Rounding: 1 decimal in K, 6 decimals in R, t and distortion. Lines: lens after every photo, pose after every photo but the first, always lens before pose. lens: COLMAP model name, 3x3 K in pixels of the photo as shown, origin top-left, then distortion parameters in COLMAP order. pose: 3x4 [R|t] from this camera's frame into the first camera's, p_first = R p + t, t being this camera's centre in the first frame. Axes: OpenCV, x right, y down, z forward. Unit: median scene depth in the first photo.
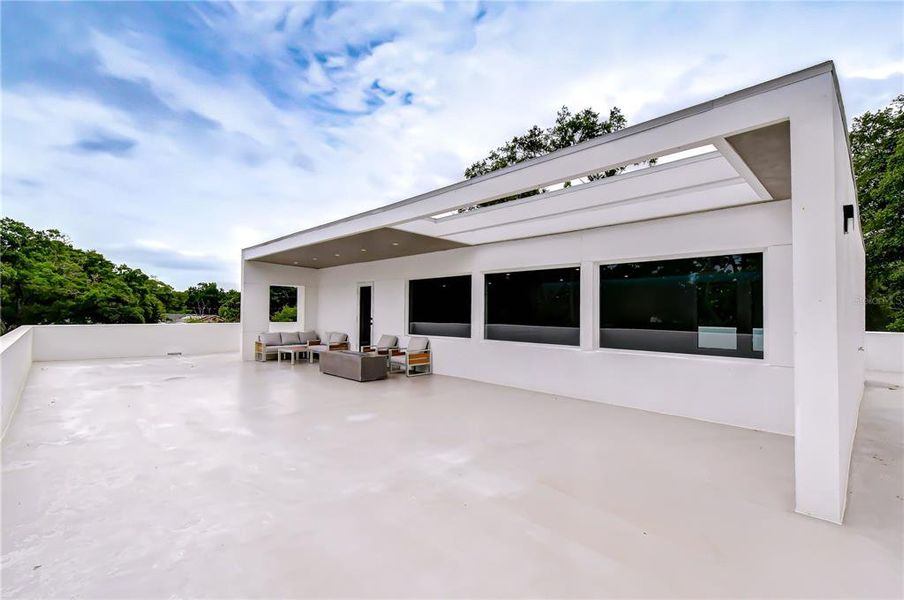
lens RADIAL K [[407.3, 0, 451.4], [0, 407.3, 309.7], [0, 0, 1]] dist [0.001351, -0.000039]
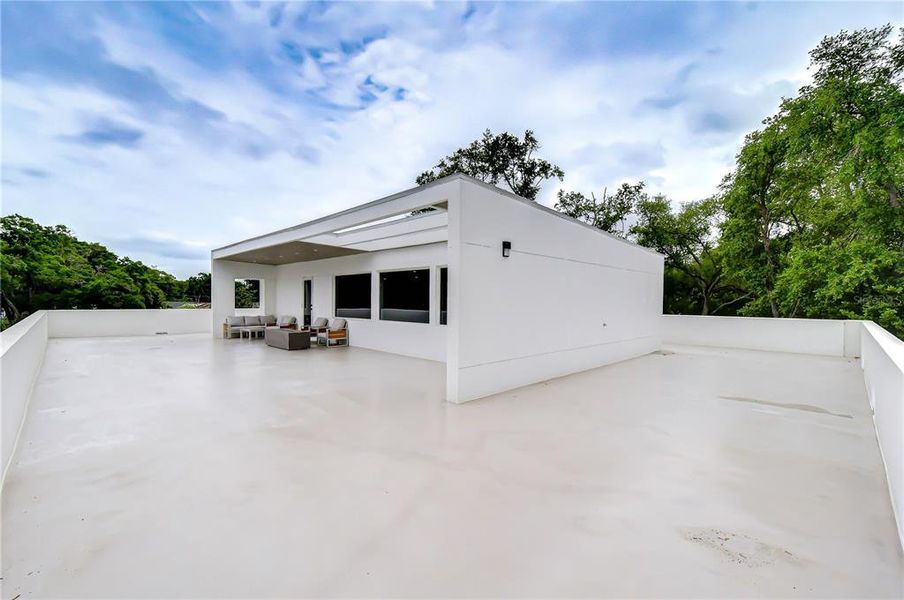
lens RADIAL K [[391.0, 0, 451.8], [0, 391.0, 311.2], [0, 0, 1]] dist [0.000337, 0.000098]
pose [[0.999936, 0.000647, 0.011331, 0.079078], [-0.001030, 0.999427, 0.033828, -0.000421], [-0.011303, -0.033838, 0.999363, -0.083008]]
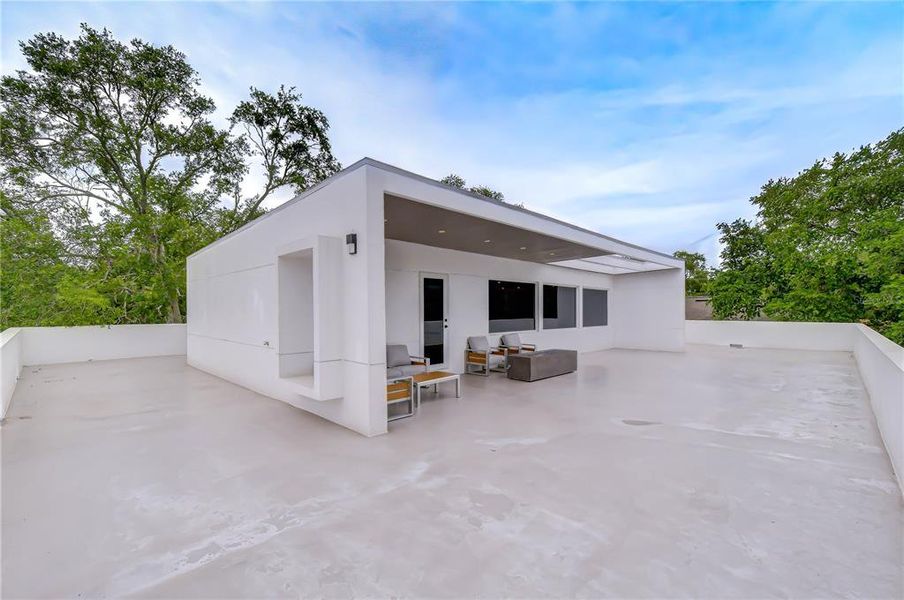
lens RADIAL K [[407.3, 0, 451.4], [0, 407.3, 309.7], [0, 0, 1]] dist [0.001351, -0.000039]
pose [[-0.040149, 0.002850, 0.999190, -0.337757], [0.004683, 0.999985, -0.002664, 0.001272], [-0.999183, 0.004572, -0.040162, 0.345744]]
